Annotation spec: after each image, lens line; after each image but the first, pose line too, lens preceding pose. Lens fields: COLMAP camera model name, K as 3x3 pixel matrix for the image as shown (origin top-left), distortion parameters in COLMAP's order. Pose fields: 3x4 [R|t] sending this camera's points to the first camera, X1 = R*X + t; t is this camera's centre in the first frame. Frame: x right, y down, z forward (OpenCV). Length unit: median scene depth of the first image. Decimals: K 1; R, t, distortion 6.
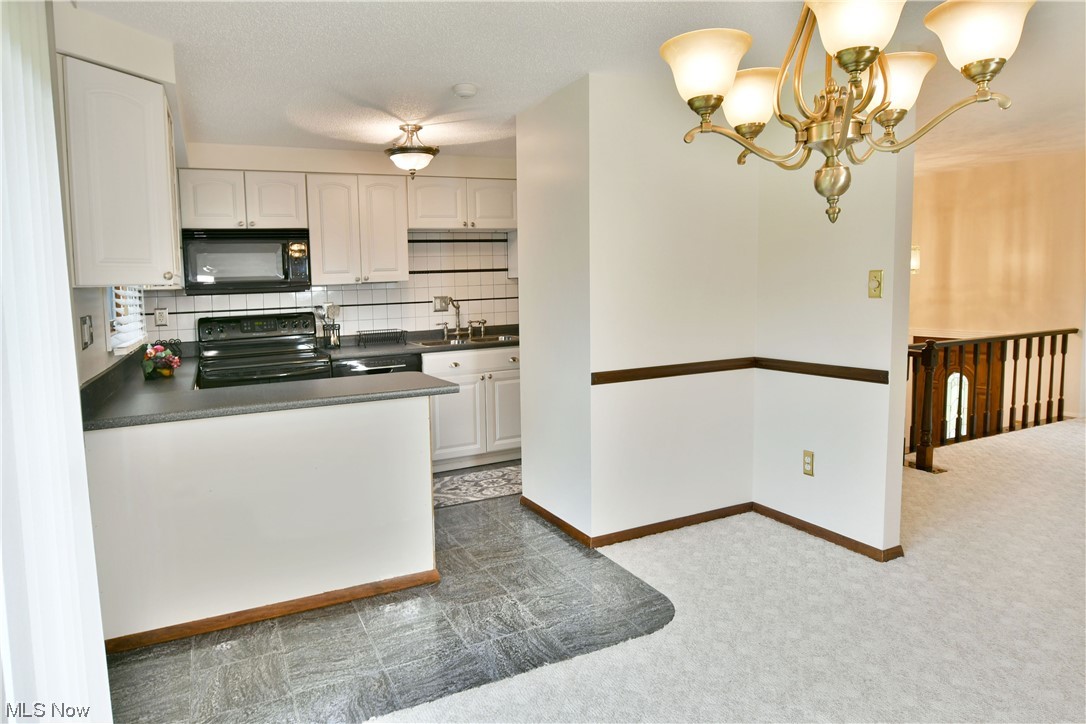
lens RADIAL K [[647.7, 0, 521.4], [0, 647.7, 370.0], [0, 0, 1]] dist [-0.003626, -0.008736]
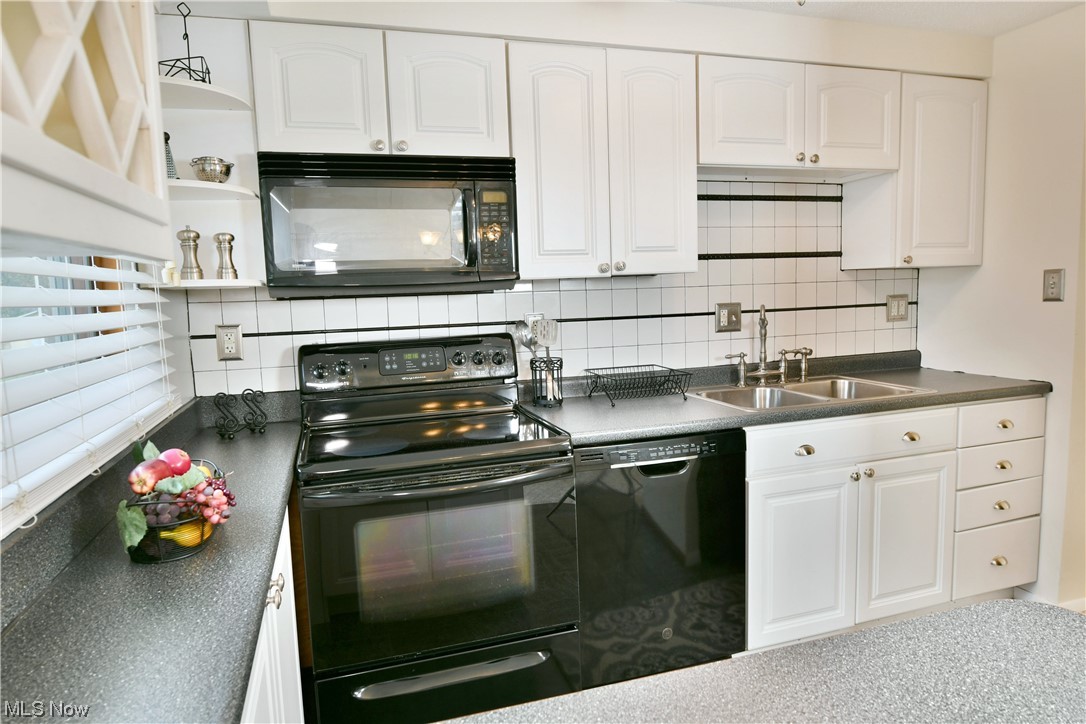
lens RADIAL K [[647.7, 0, 521.4], [0, 647.7, 370.0], [0, 0, 1]] dist [-0.003626, -0.008736]
pose [[0.988703, 0.023637, -0.148013, -0.256651], [-0.023732, 0.999718, 0.001129, -0.065933], [0.147998, 0.002396, 0.988985, 0.536179]]
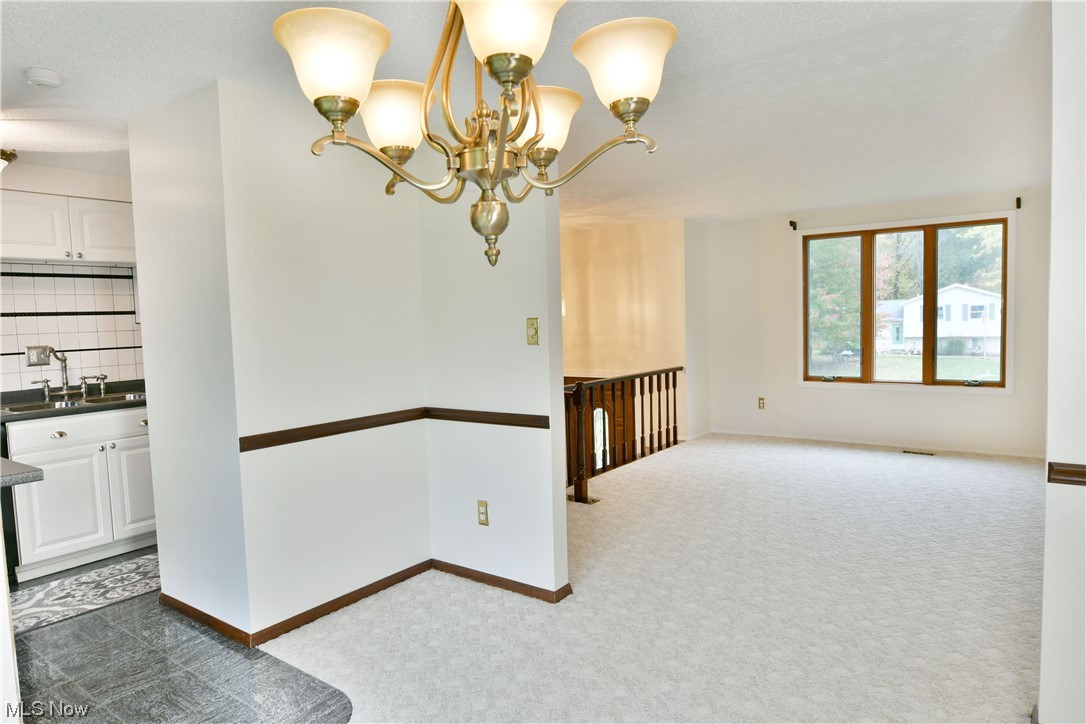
lens RADIAL K [[660.2, 0, 512.2], [0, 660.2, 394.0], [0, 0, 1]] dist [-0.019691, -0.001189]
pose [[0.890457, -0.043258, 0.453006, 0.028999], [0.057793, 0.998161, -0.018286, -0.011498], [-0.451382, 0.042463, 0.891320, 0.062124]]
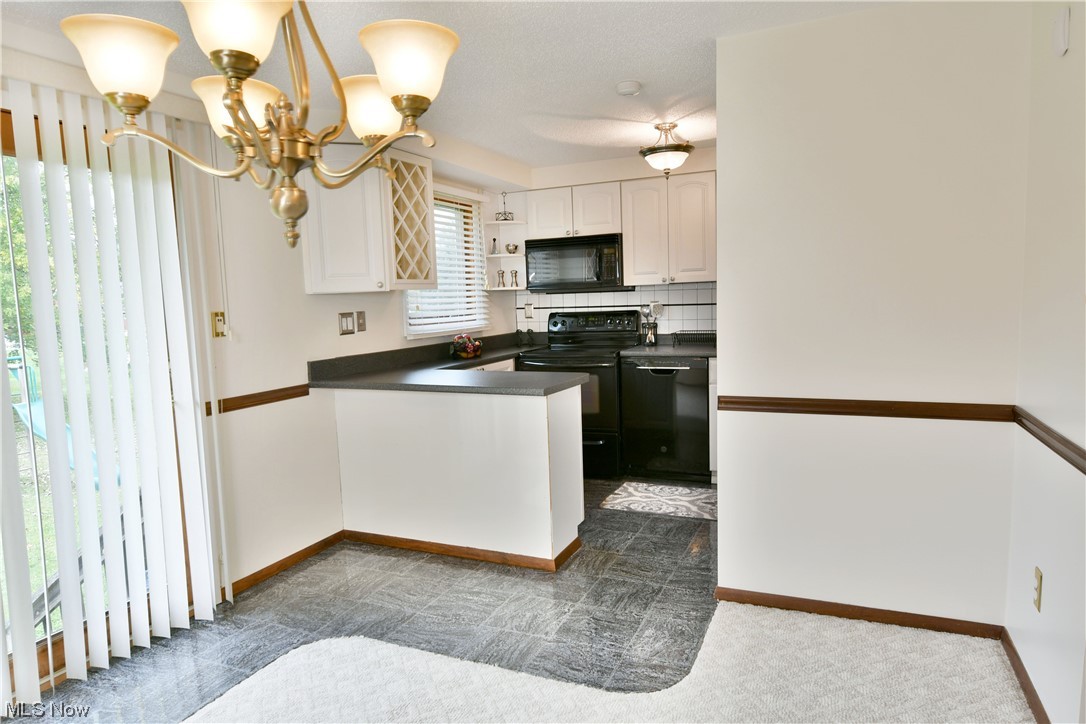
lens RADIAL K [[660.6, 0, 570.5], [0, 660.6, 382.2], [0, 0, 1]] dist [-0.006304, -0.001692]
pose [[0.669225, 0.110493, -0.734799, 0.448209], [-0.087559, 0.993719, 0.069682, -0.040855], [0.737883, 0.017706, 0.674696, 0.198289]]
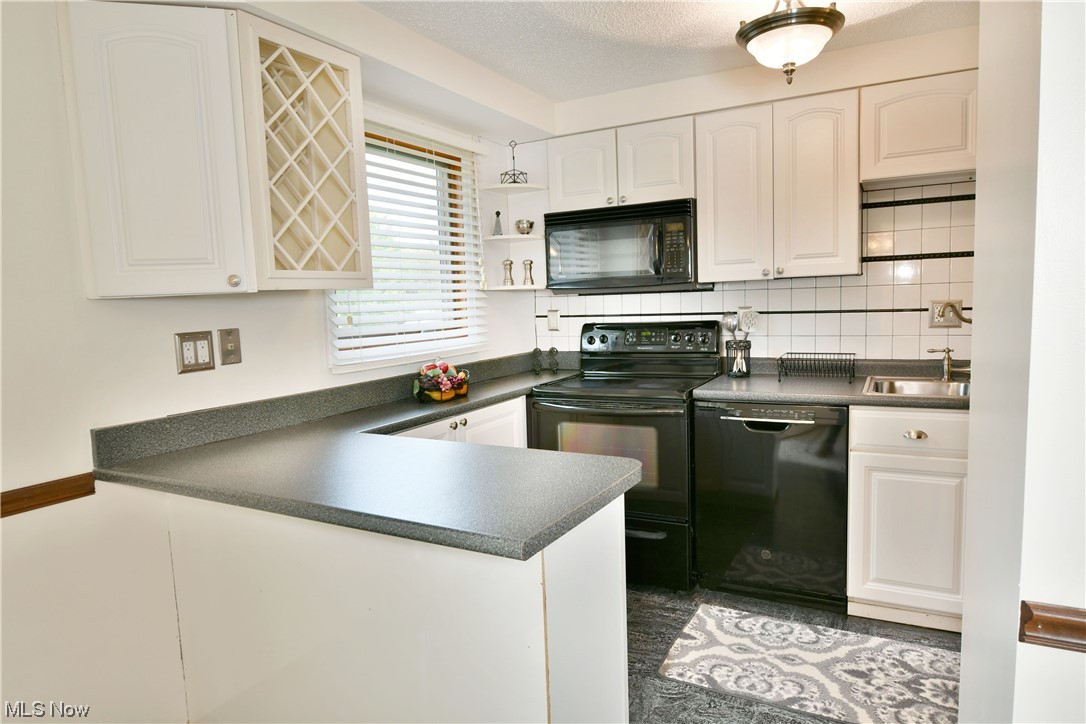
lens RADIAL K [[665.1, 0, 572.9], [0, 665.1, 363.8], [0, 0, 1]] dist [-0.007512, -0.005968]
pose [[0.609838, 0.095108, -0.786799, 0.151244], [-0.090502, 0.994636, 0.050084, -0.070490], [0.787342, 0.040664, 0.615174, 0.481199]]
